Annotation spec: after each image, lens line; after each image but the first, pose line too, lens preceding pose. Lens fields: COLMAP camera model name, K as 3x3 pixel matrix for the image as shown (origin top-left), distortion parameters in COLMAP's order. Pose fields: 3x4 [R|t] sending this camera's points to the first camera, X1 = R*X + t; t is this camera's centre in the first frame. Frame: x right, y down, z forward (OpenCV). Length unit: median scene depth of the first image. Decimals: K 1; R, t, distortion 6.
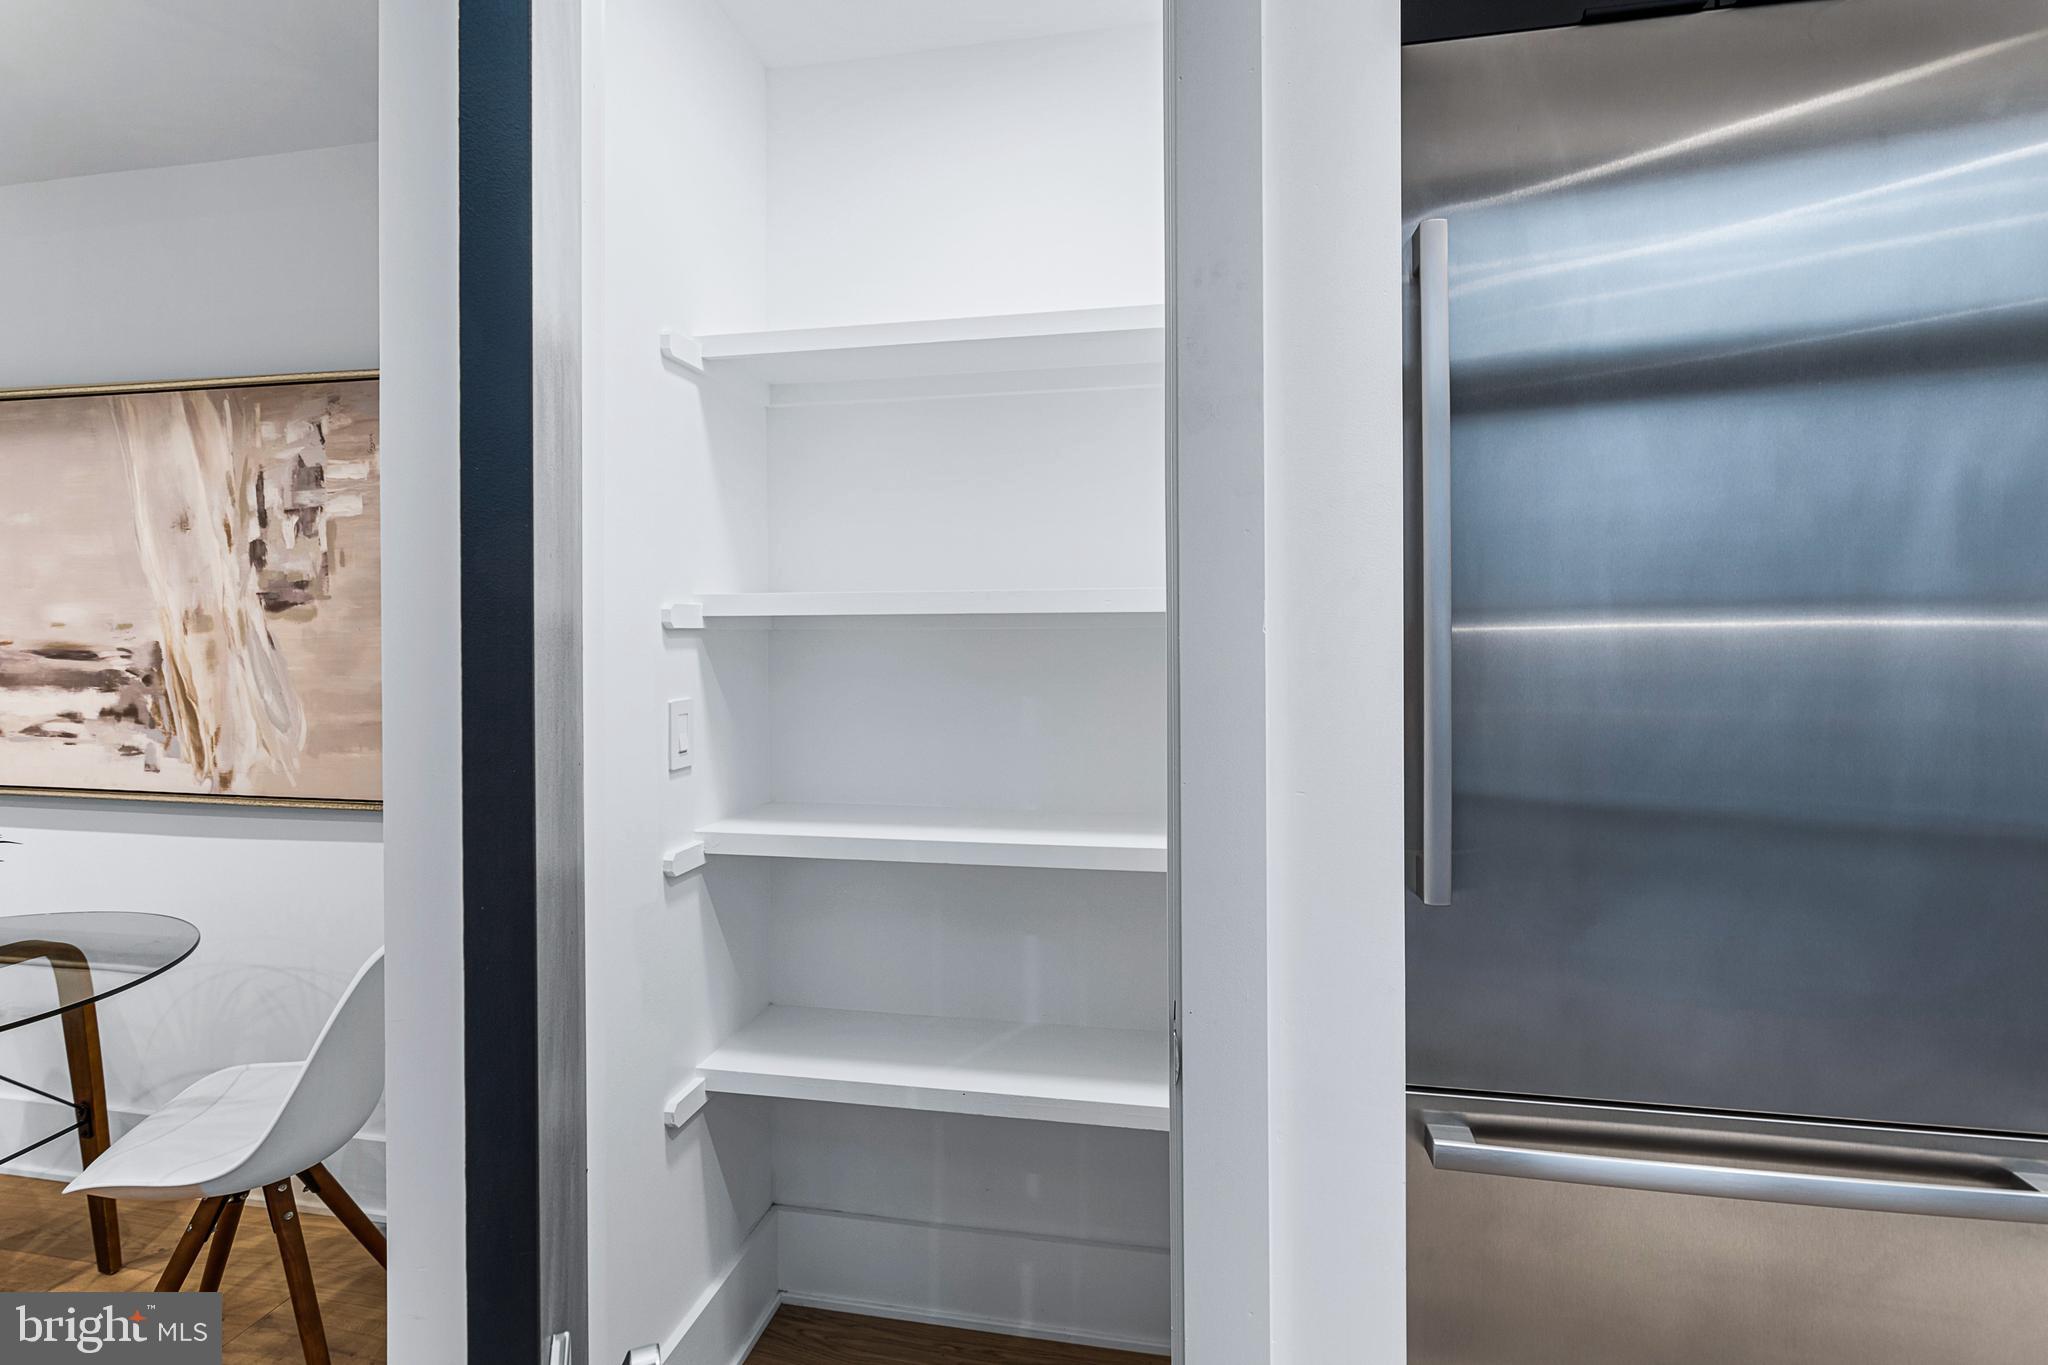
lens RADIAL K [[990.8, 0, 1029.2], [0, 990.8, 653.7], [0, 0, 1]] dist [-0.002005, 0.000393]
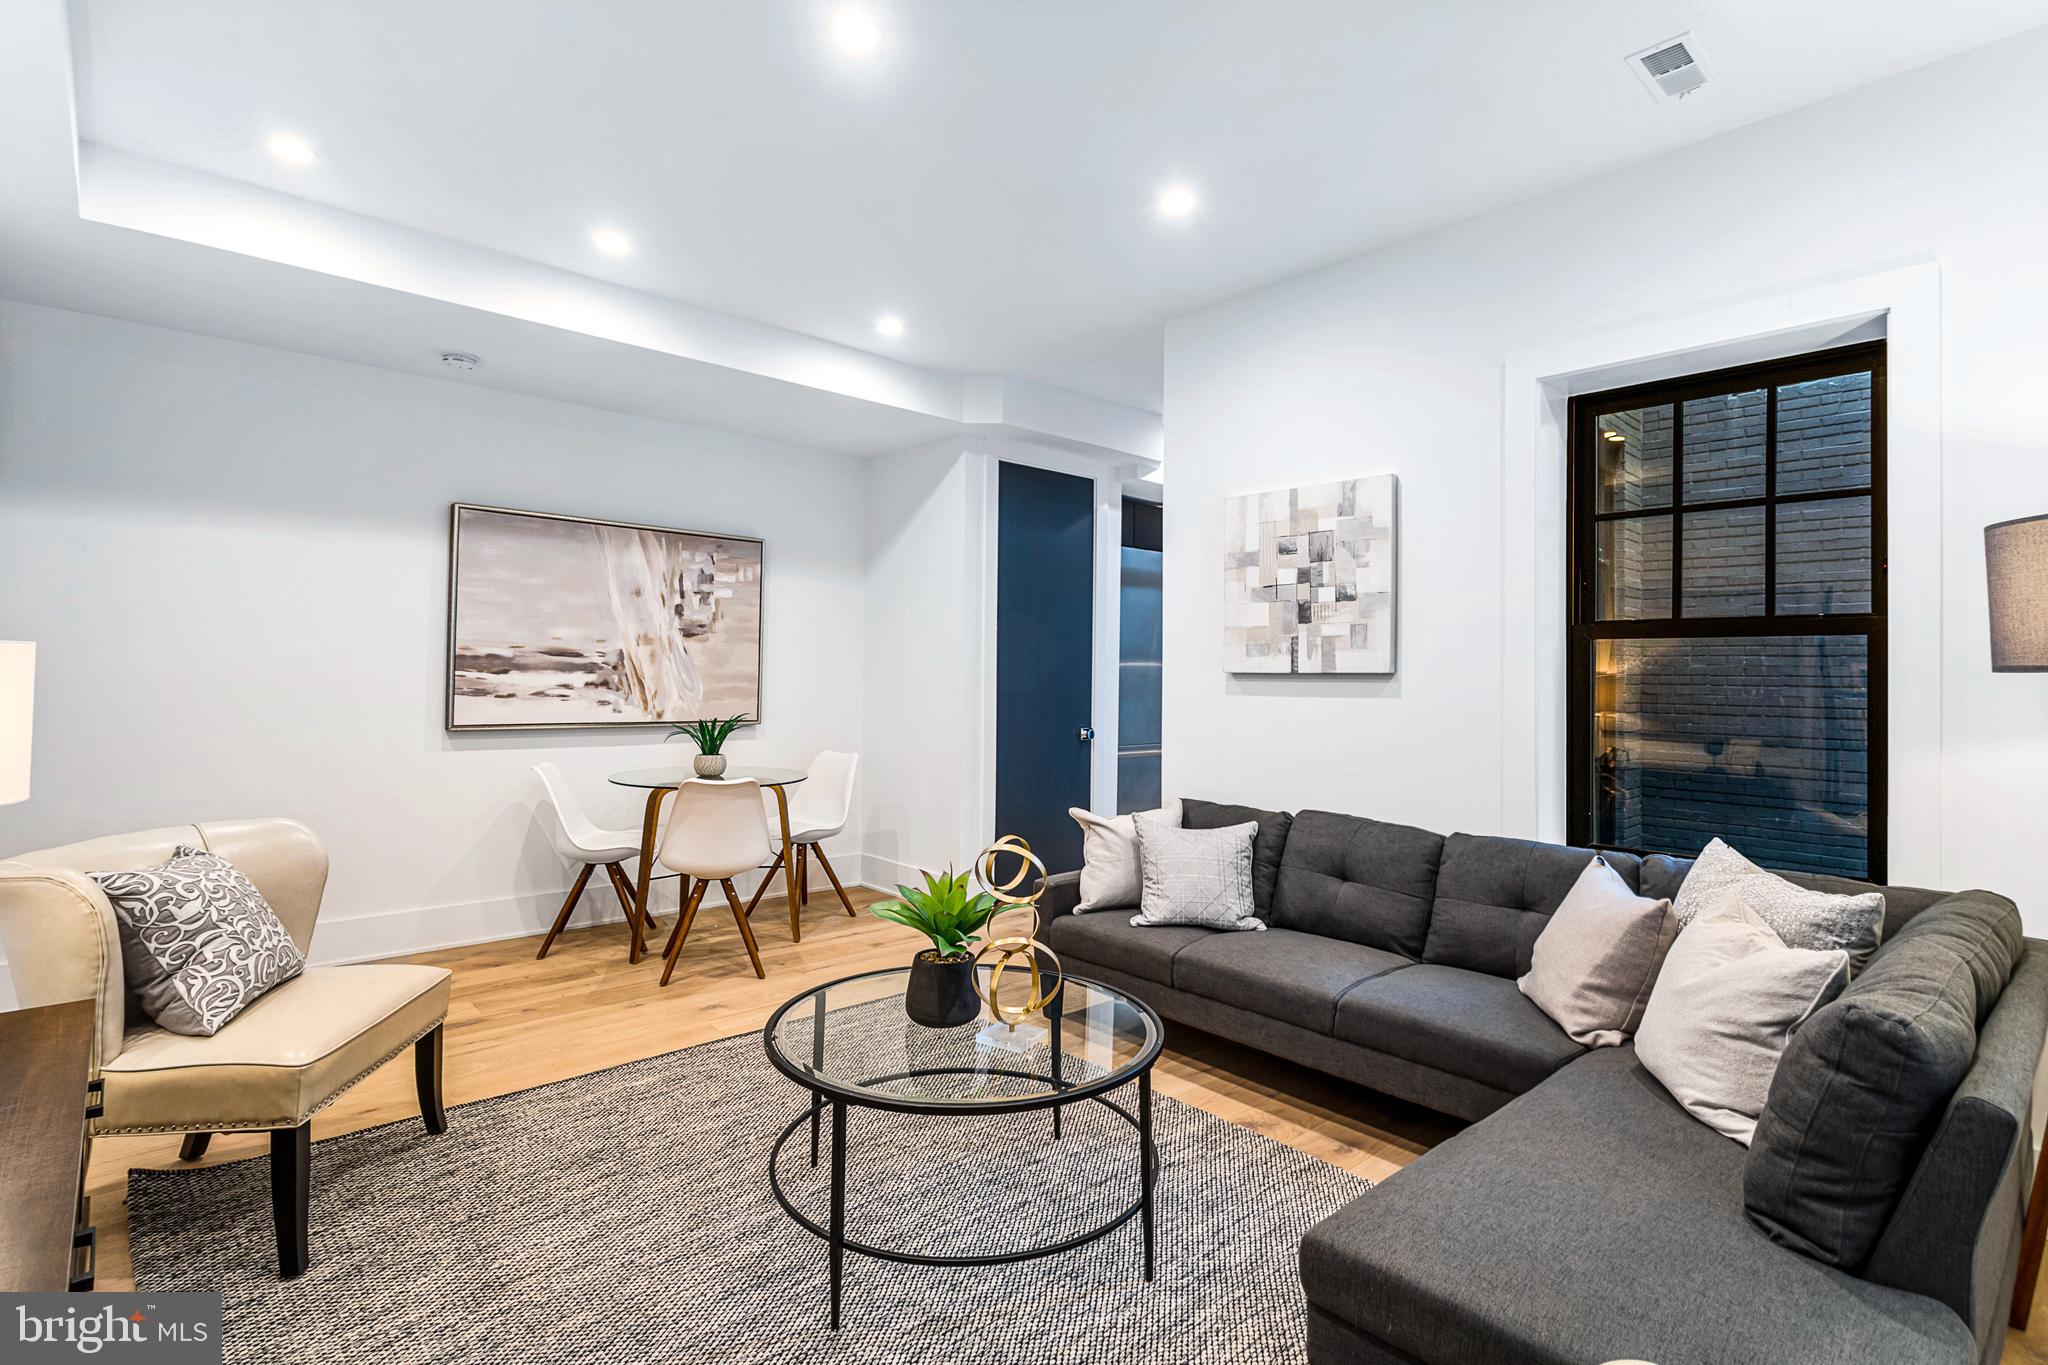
lens RADIAL K [[990.8, 0, 1029.2], [0, 990.8, 653.7], [0, 0, 1]] dist [-0.002005, 0.000393]
pose [[0.598039, 0.025146, 0.801073, -2.039625], [-0.011762, 0.999675, -0.022598, 0.034153], [-0.801381, 0.004092, 0.598140, -0.914078]]
